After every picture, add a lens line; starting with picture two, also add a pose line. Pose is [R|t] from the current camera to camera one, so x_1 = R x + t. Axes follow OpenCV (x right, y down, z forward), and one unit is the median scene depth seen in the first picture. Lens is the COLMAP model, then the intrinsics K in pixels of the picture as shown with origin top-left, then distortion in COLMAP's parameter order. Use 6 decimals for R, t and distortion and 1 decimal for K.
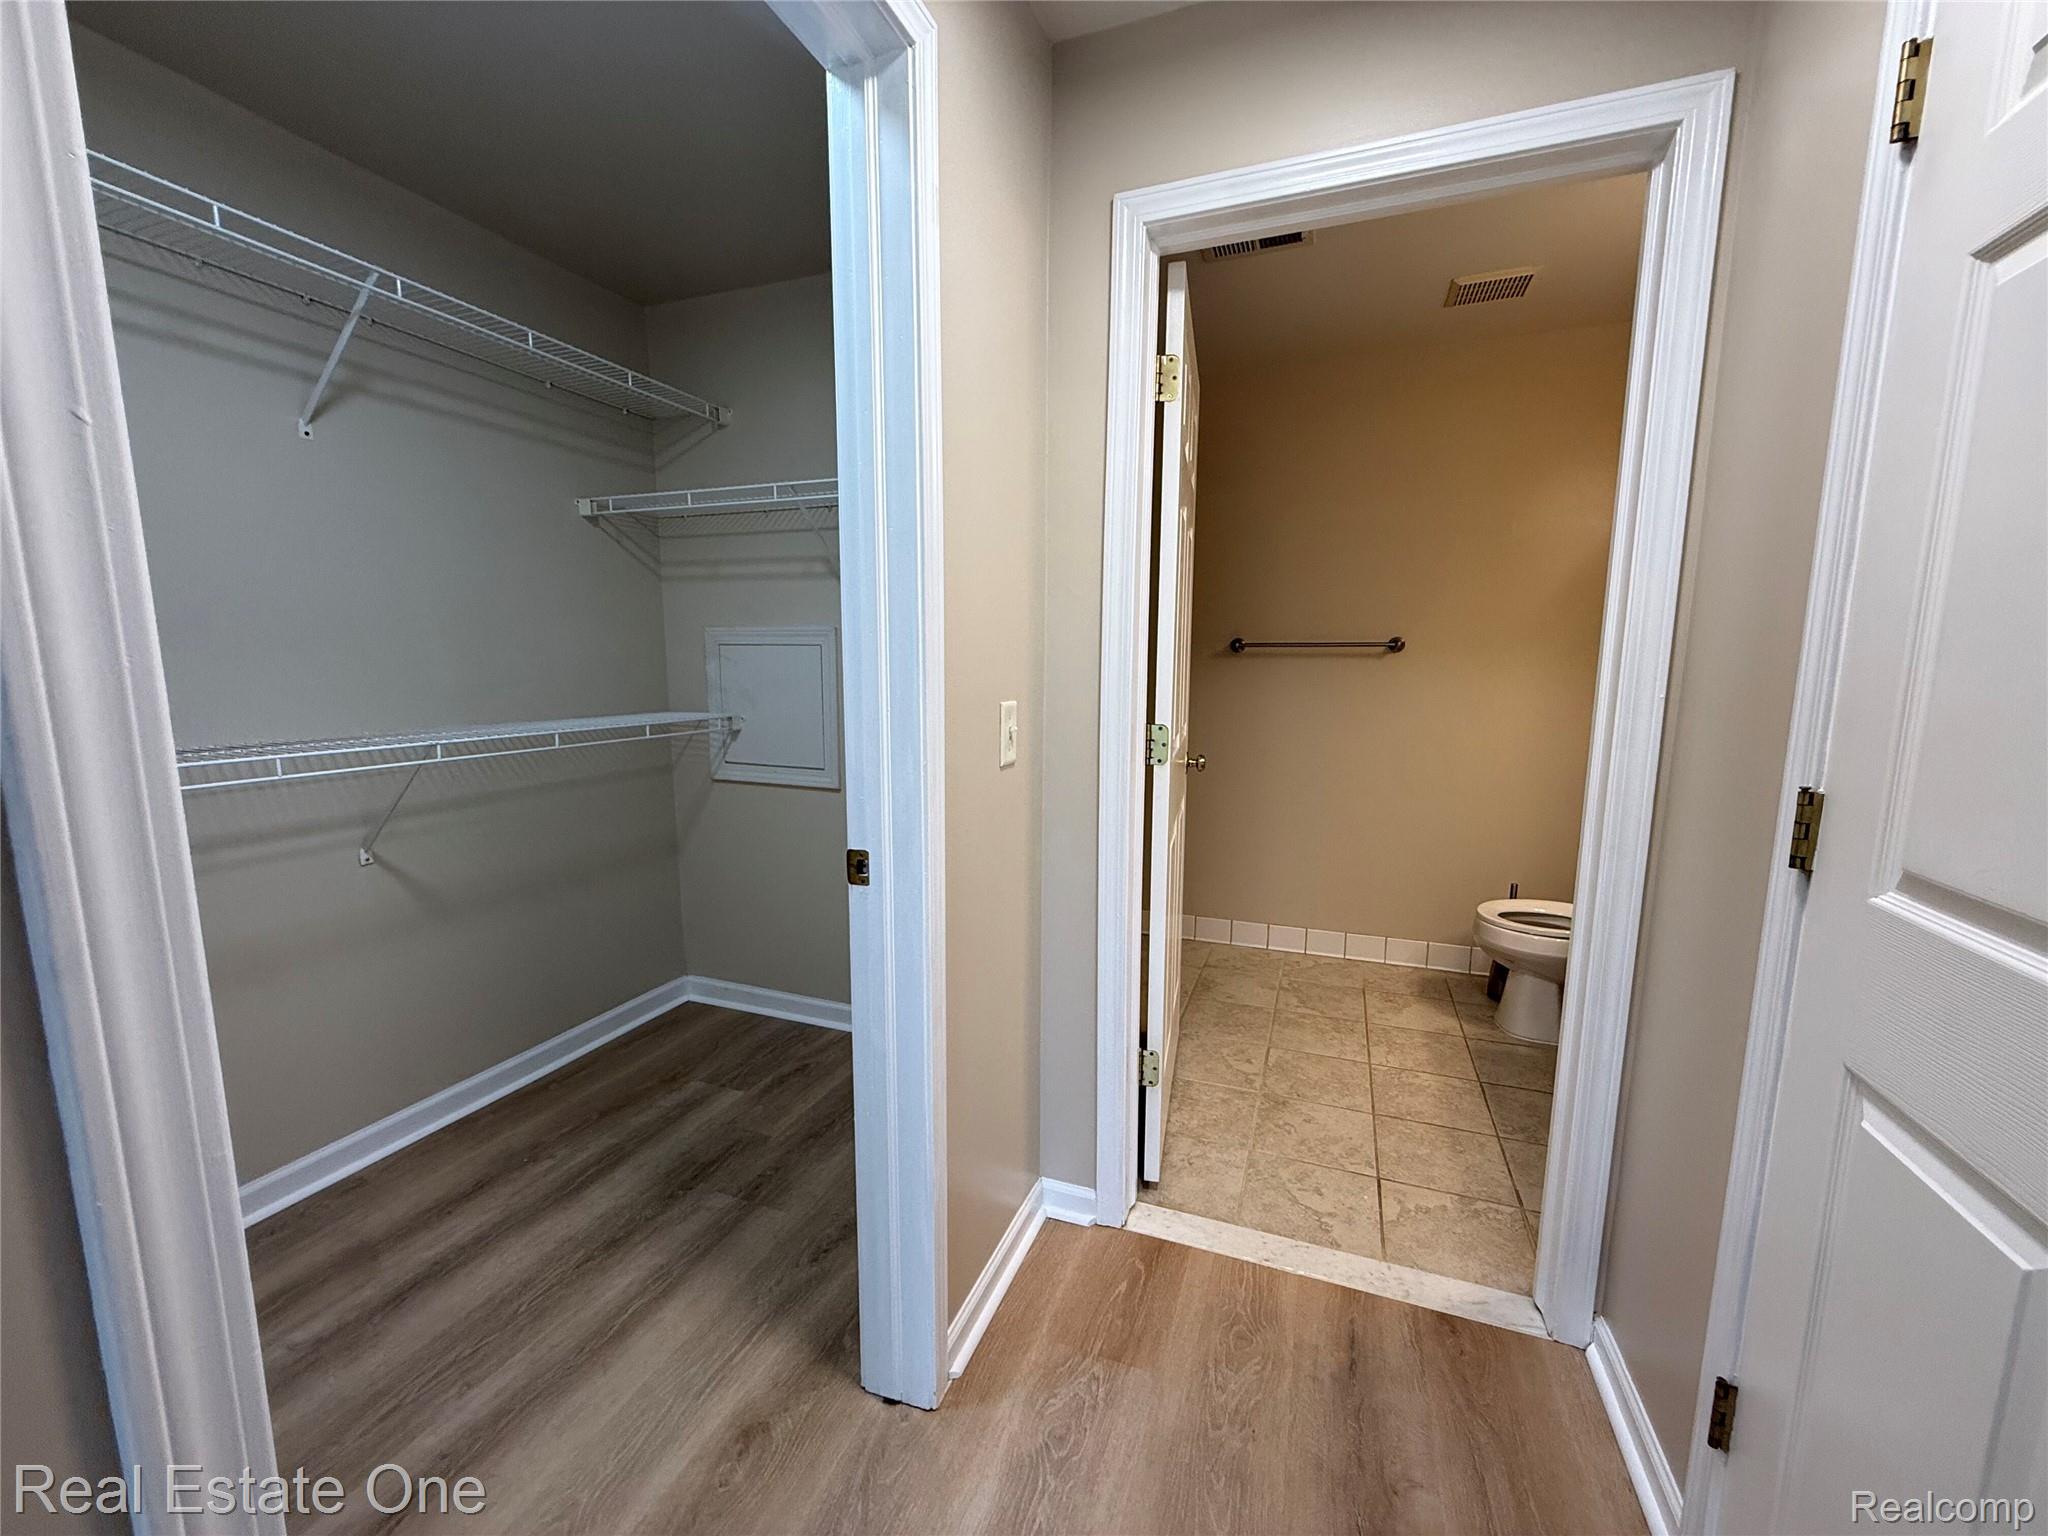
lens RADIAL K [[808.1, 0, 1020.8], [0, 808.1, 771.9], [0, 0, 1]] dist [-0.001623, 0.000041]
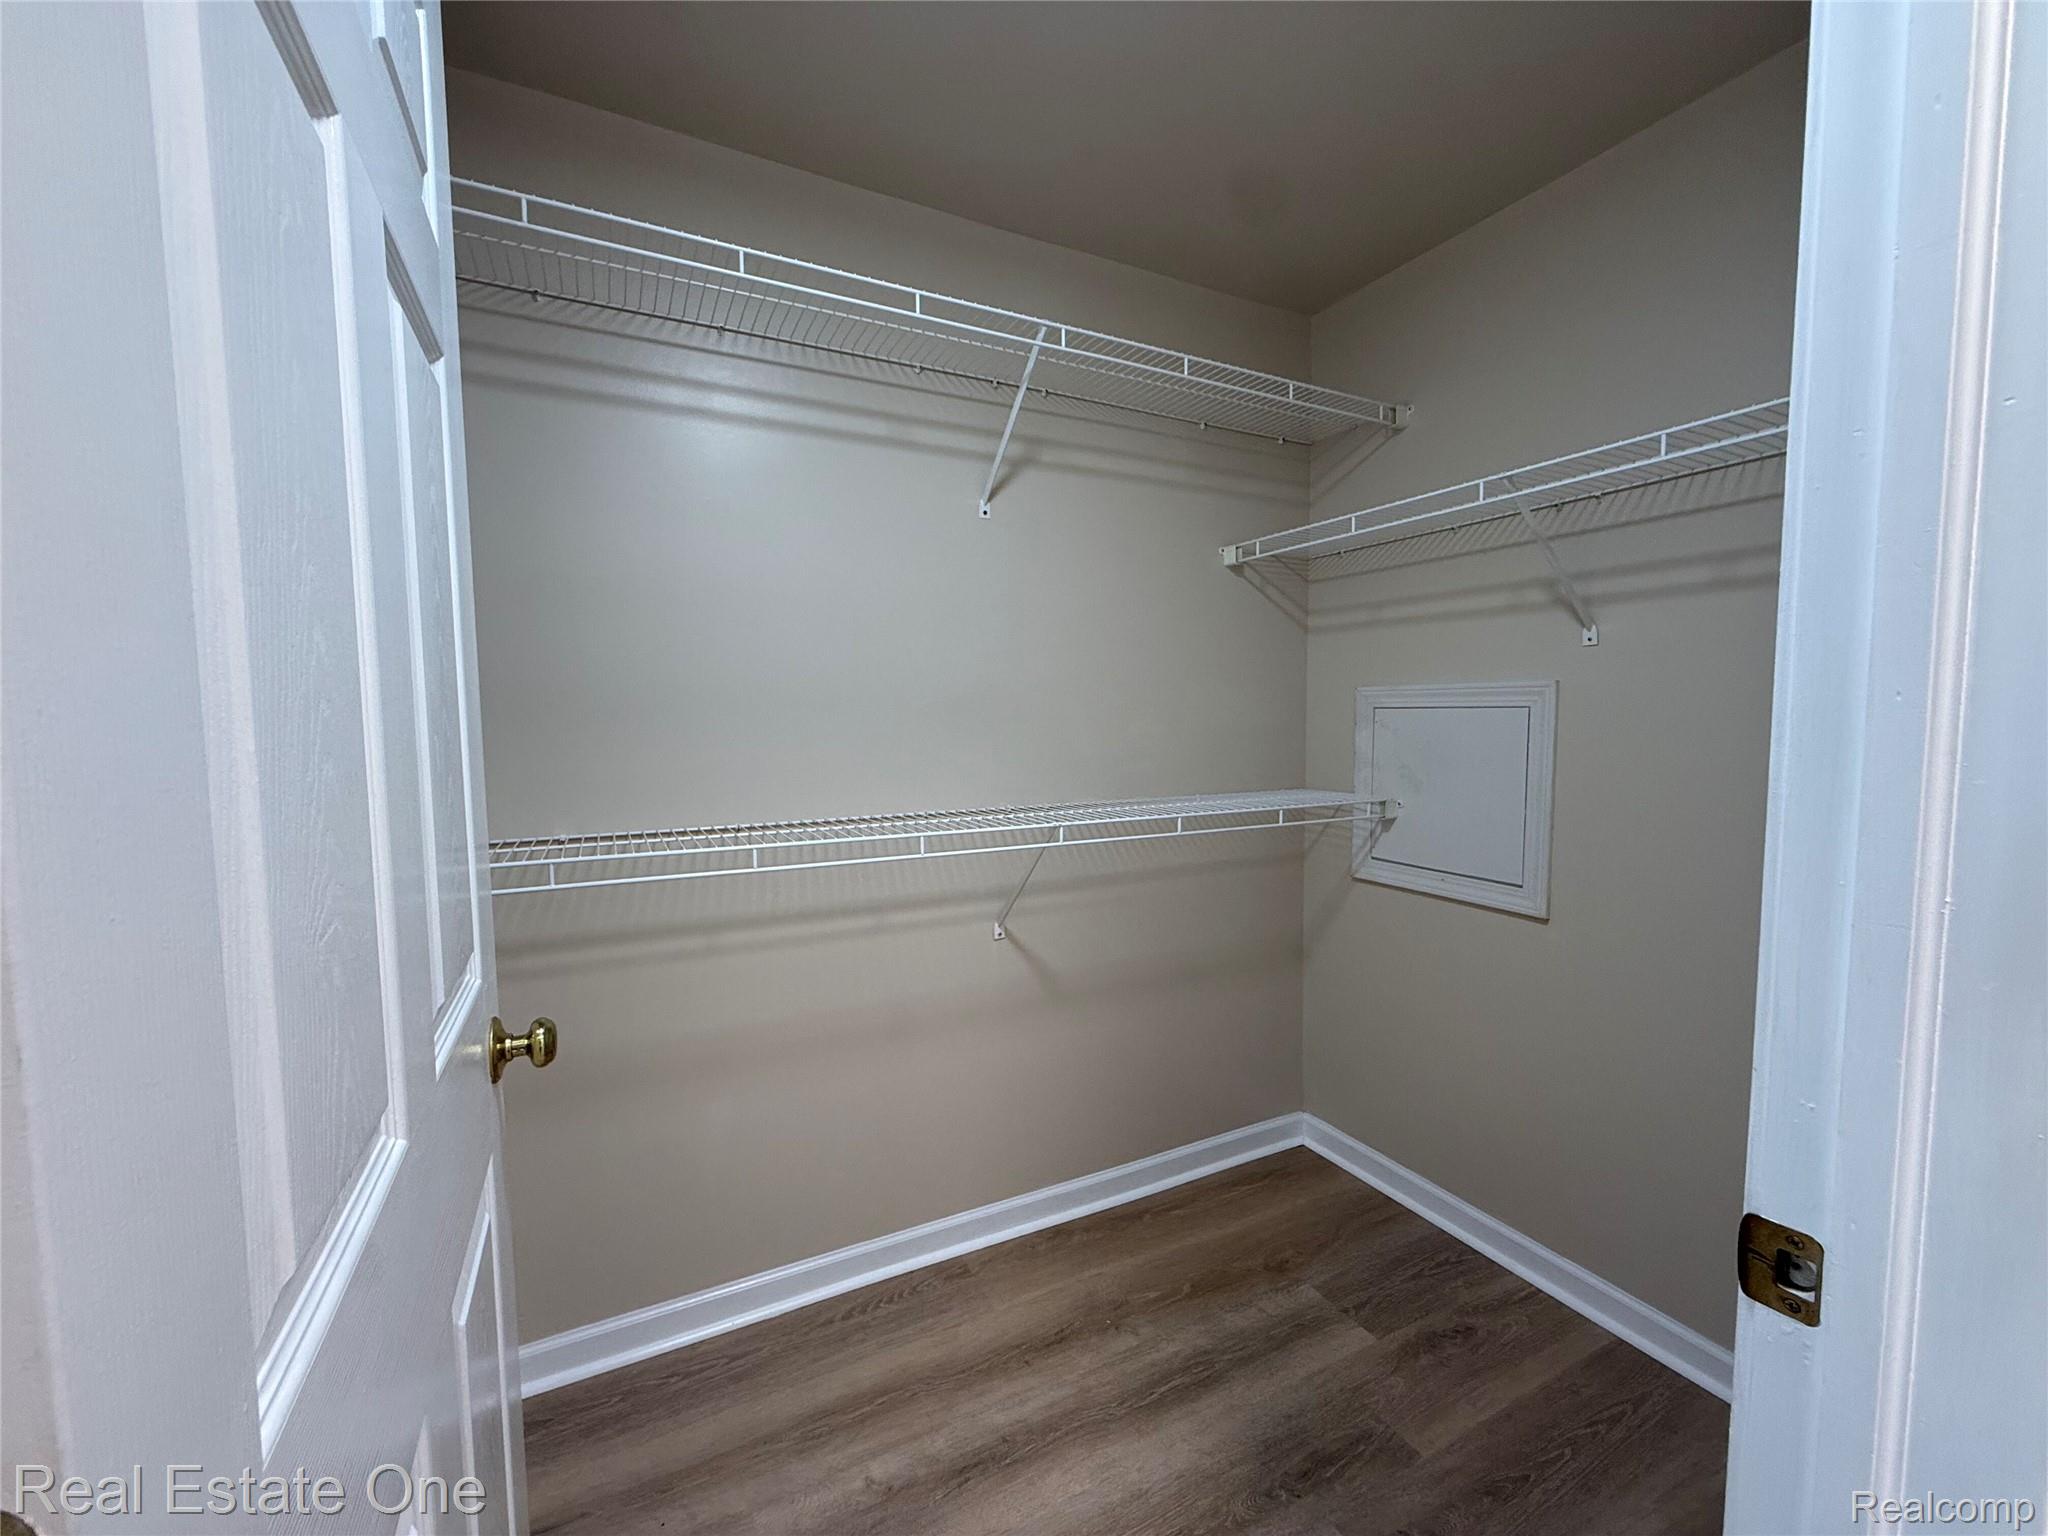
lens RADIAL K [[808.1, 0, 1020.8], [0, 808.1, 771.9], [0, 0, 1]] dist [-0.001623, 0.000041]
pose [[0.743077, 0.037027, -0.668181, -0.125299], [-0.082935, 0.995866, -0.037045, -0.046945], [0.664047, 0.082943, 0.743076, 0.239116]]
